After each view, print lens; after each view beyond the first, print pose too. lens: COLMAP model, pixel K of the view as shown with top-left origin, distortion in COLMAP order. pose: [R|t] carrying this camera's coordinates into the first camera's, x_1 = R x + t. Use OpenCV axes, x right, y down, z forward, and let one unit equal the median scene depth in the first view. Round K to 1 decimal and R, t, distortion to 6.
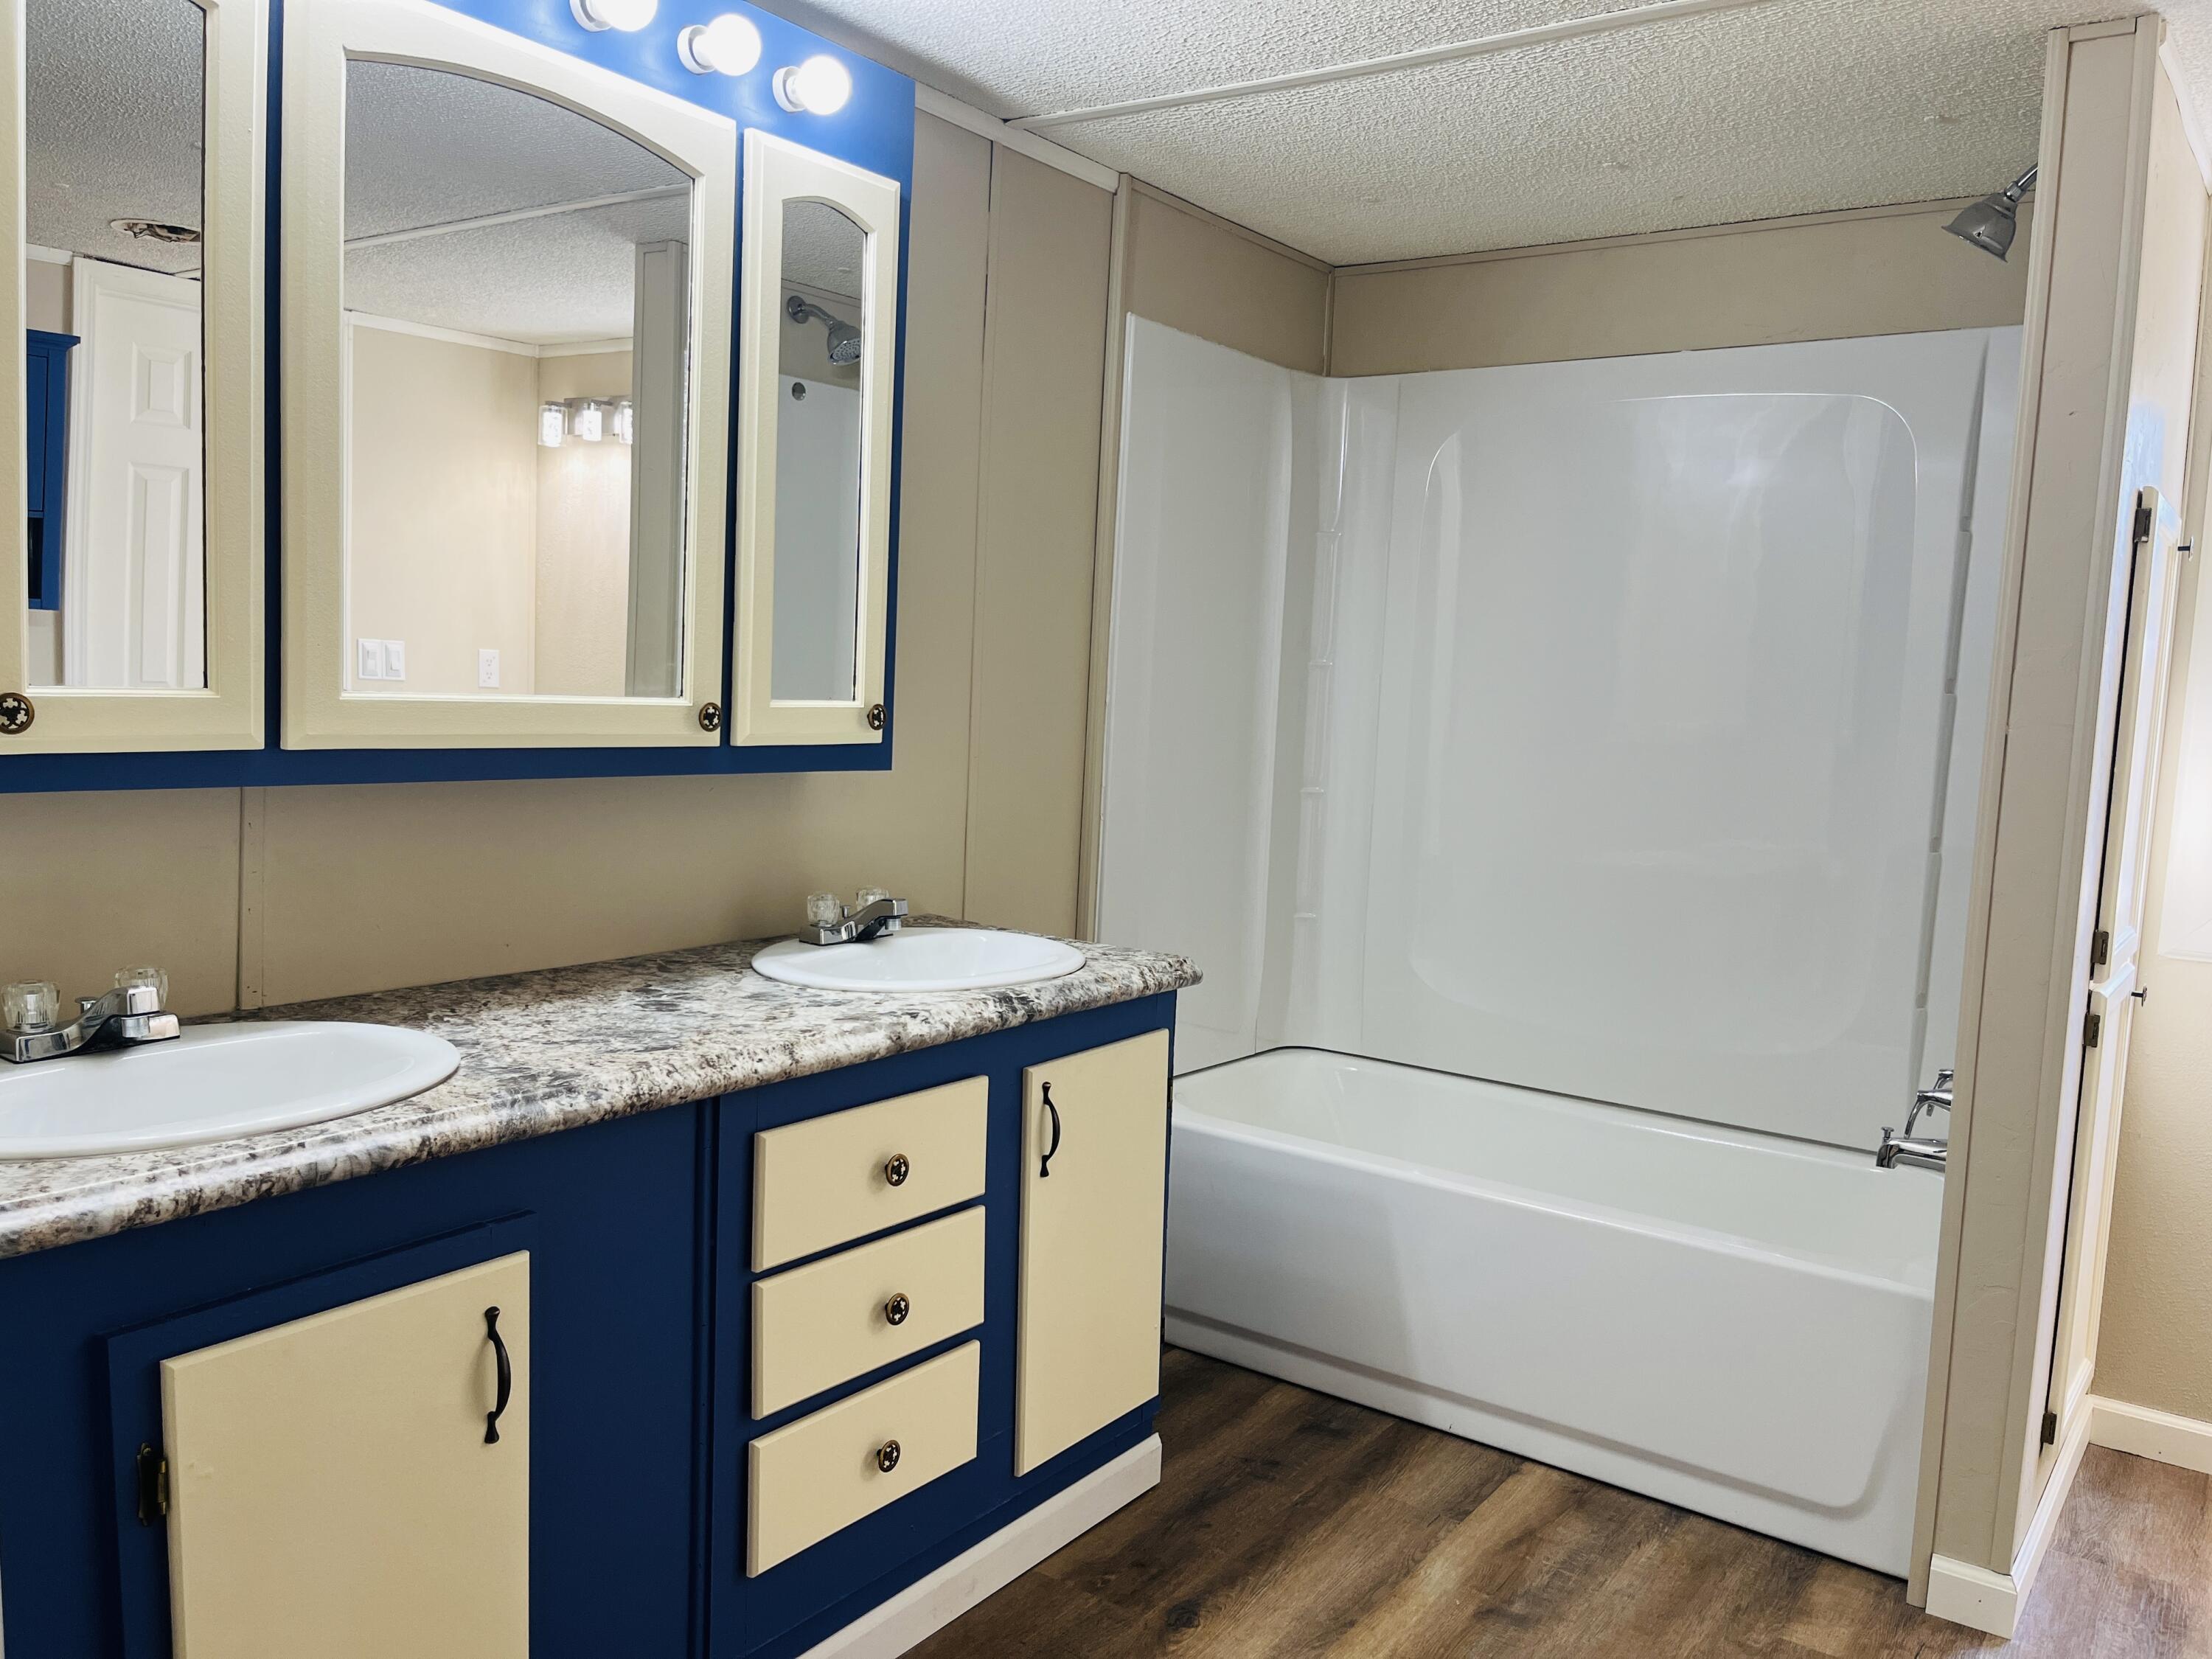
lens RADIAL K [[1711.3, 0, 1099.8], [0, 1711.3, 836.8], [0, 0, 1]] dist [0.068791, -0.105123]
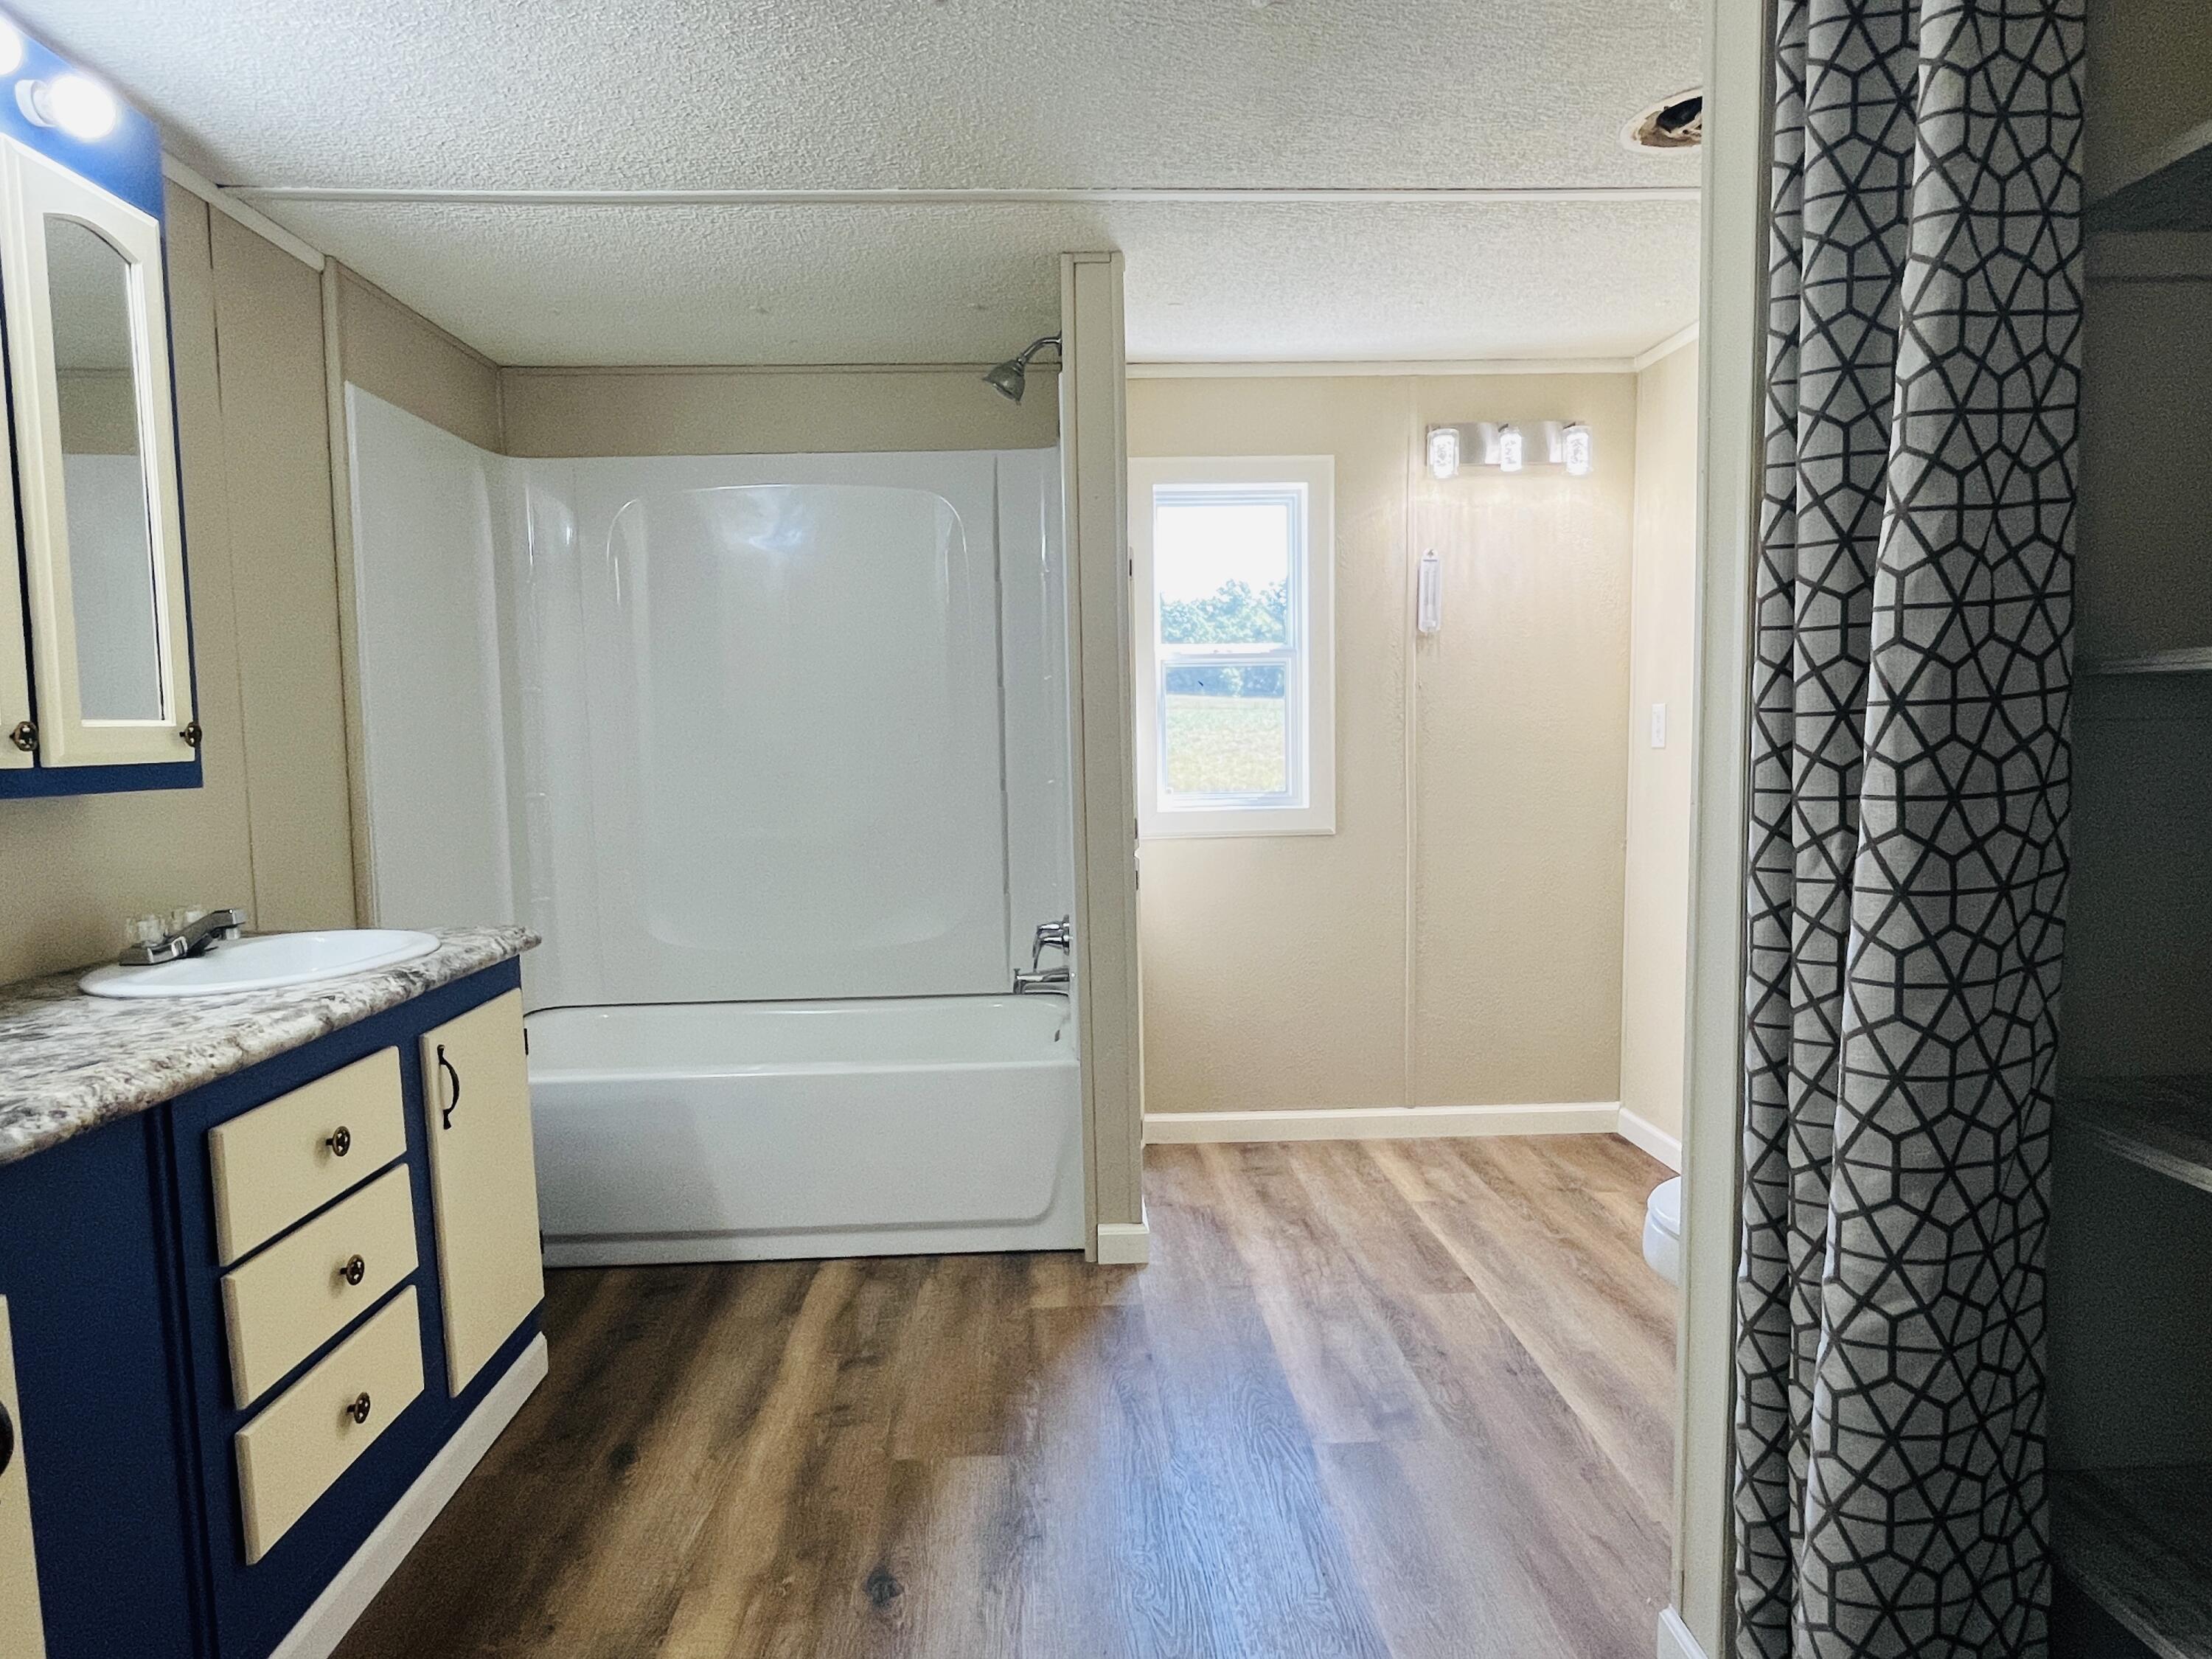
lens RADIAL K [[1286.5, 0, 1106.0], [0, 1286.5, 829.5], [0, 0, 1]] dist [-0.000696, 0.002139]
pose [[0.784998, -0.107008, 0.610186, -0.185661], [0.115526, 0.992977, 0.025515, 0.031681], [-0.608631, 0.050463, 0.791847, 0.060084]]
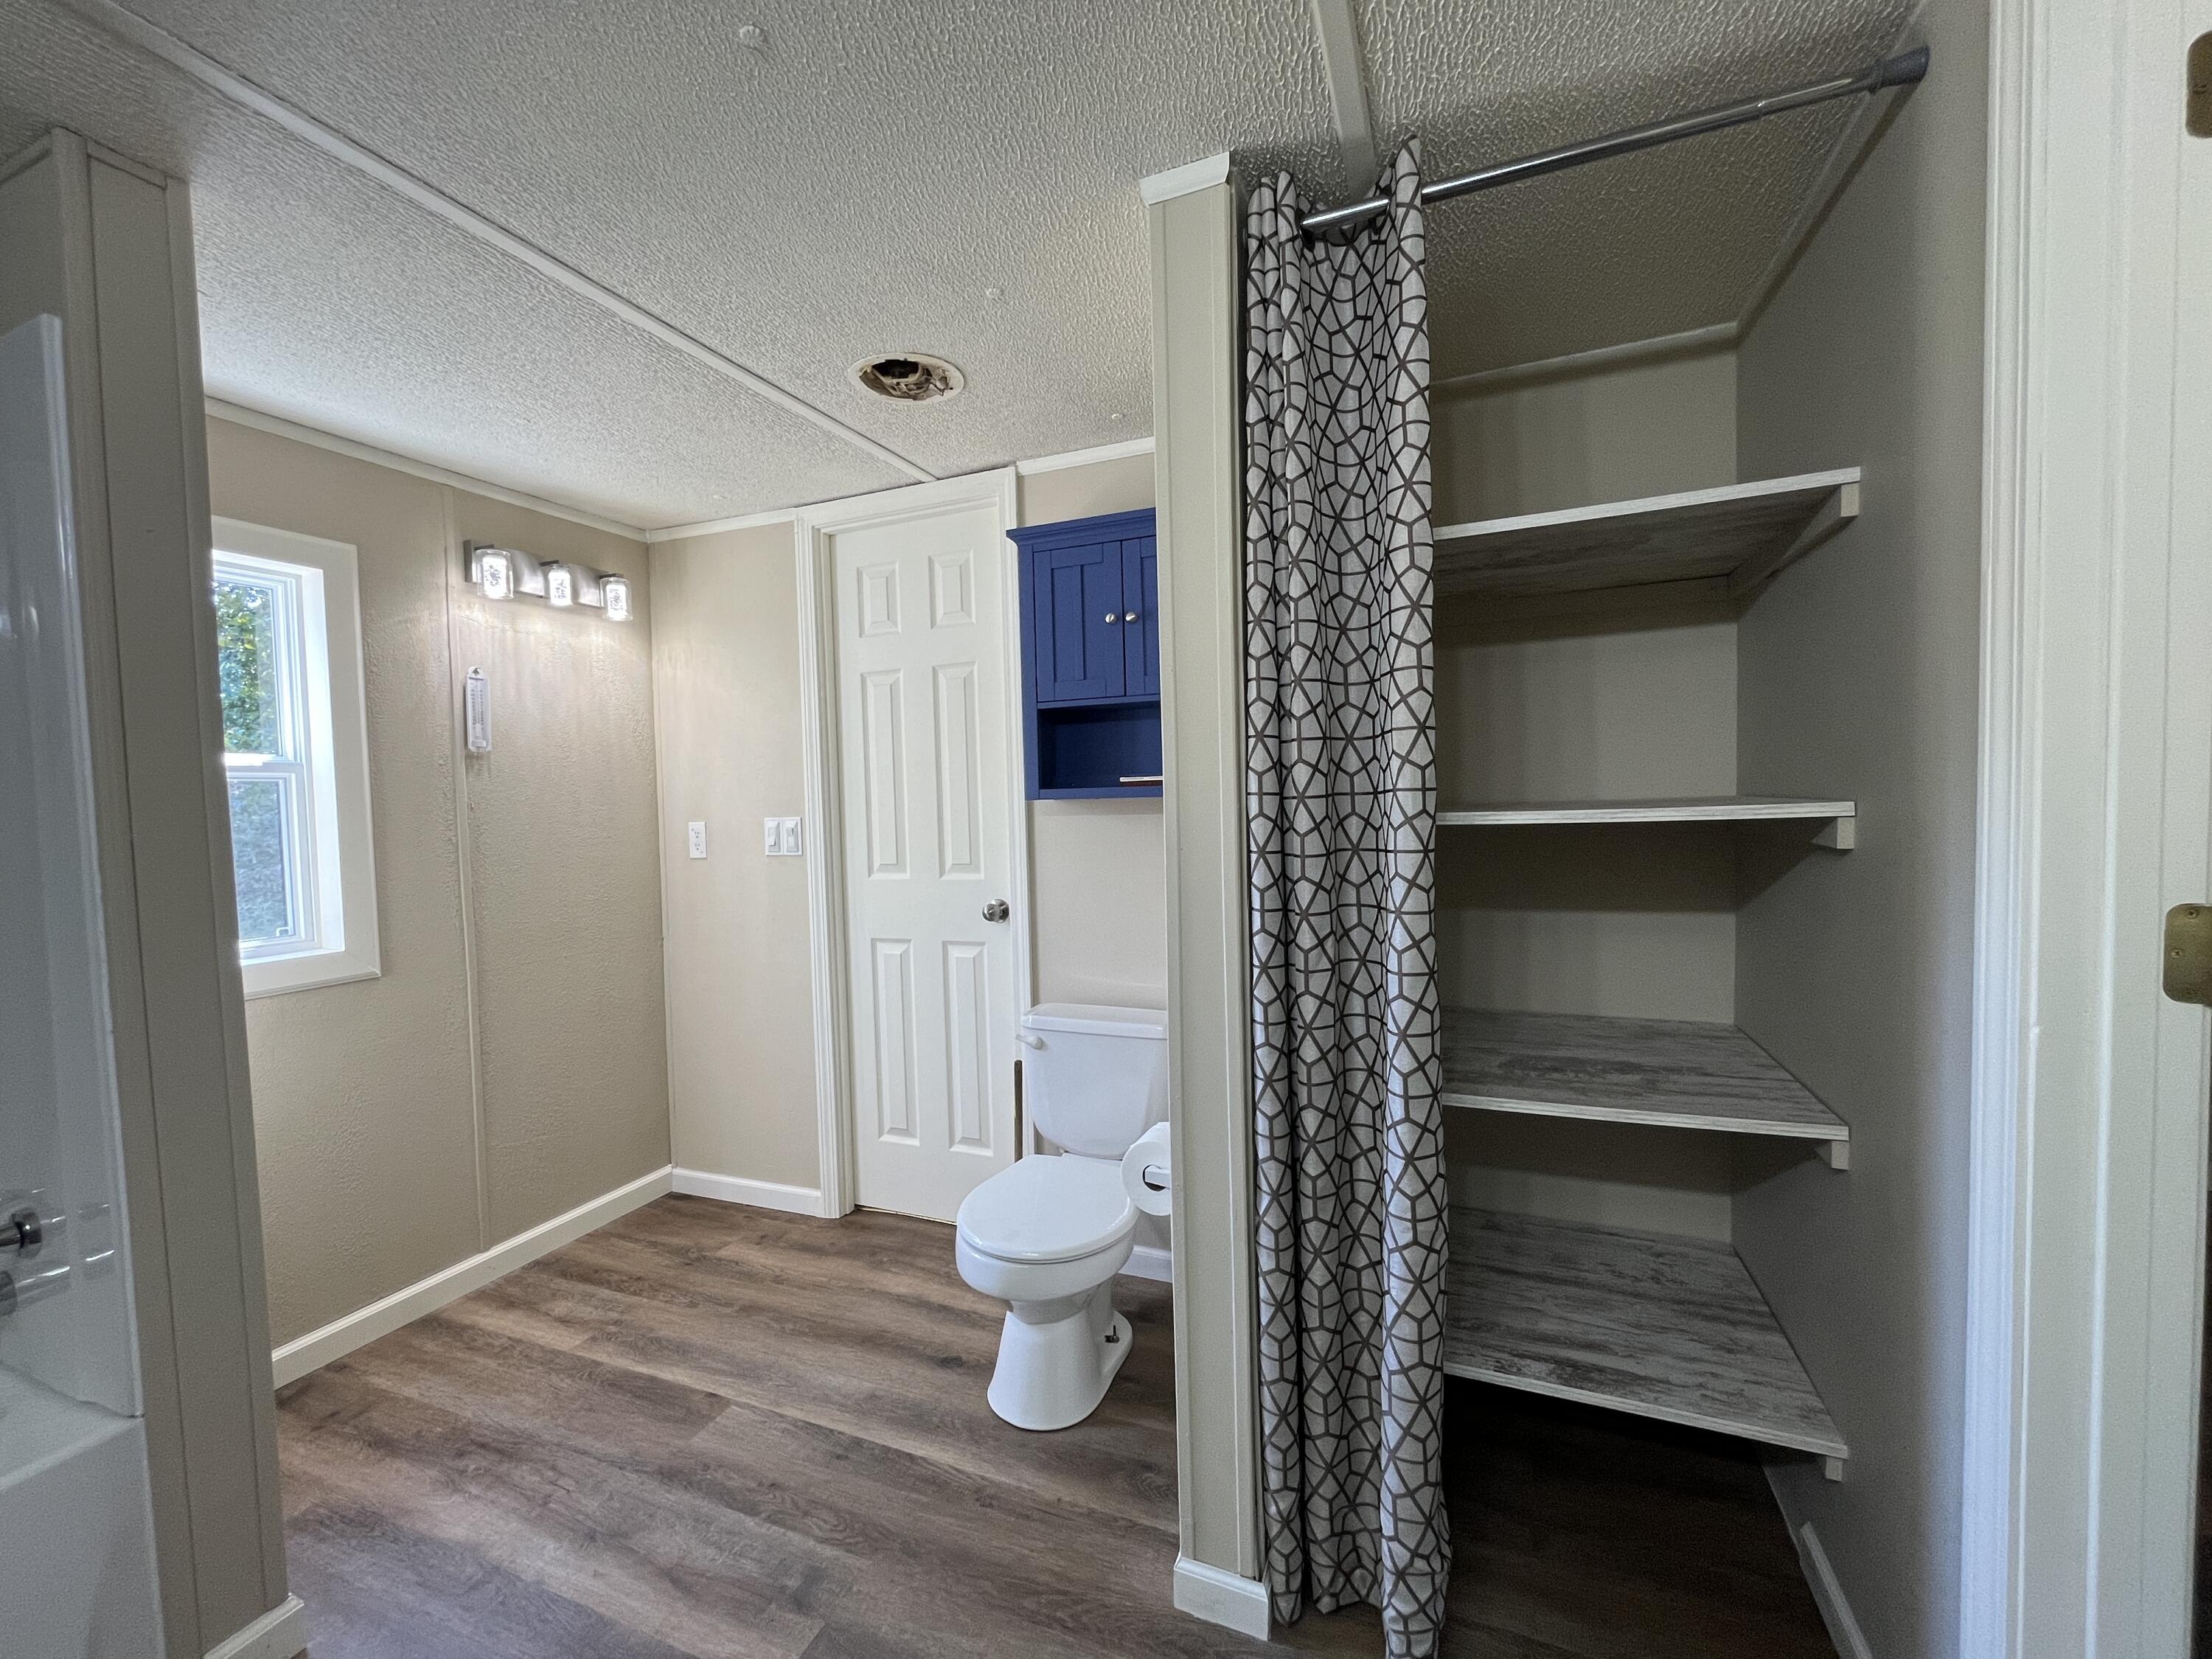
lens RADIAL K [[897.7, 0, 1106.0], [0, 897.7, 829.5], [0, 0, 1]] dist [-0.000319, 0.000274]
pose [[-0.236170, -0.077372, 0.968626, -0.110158], [0.109572, 0.988347, 0.105663, -0.057512], [-0.965514, 0.131089, -0.224940, 0.558415]]
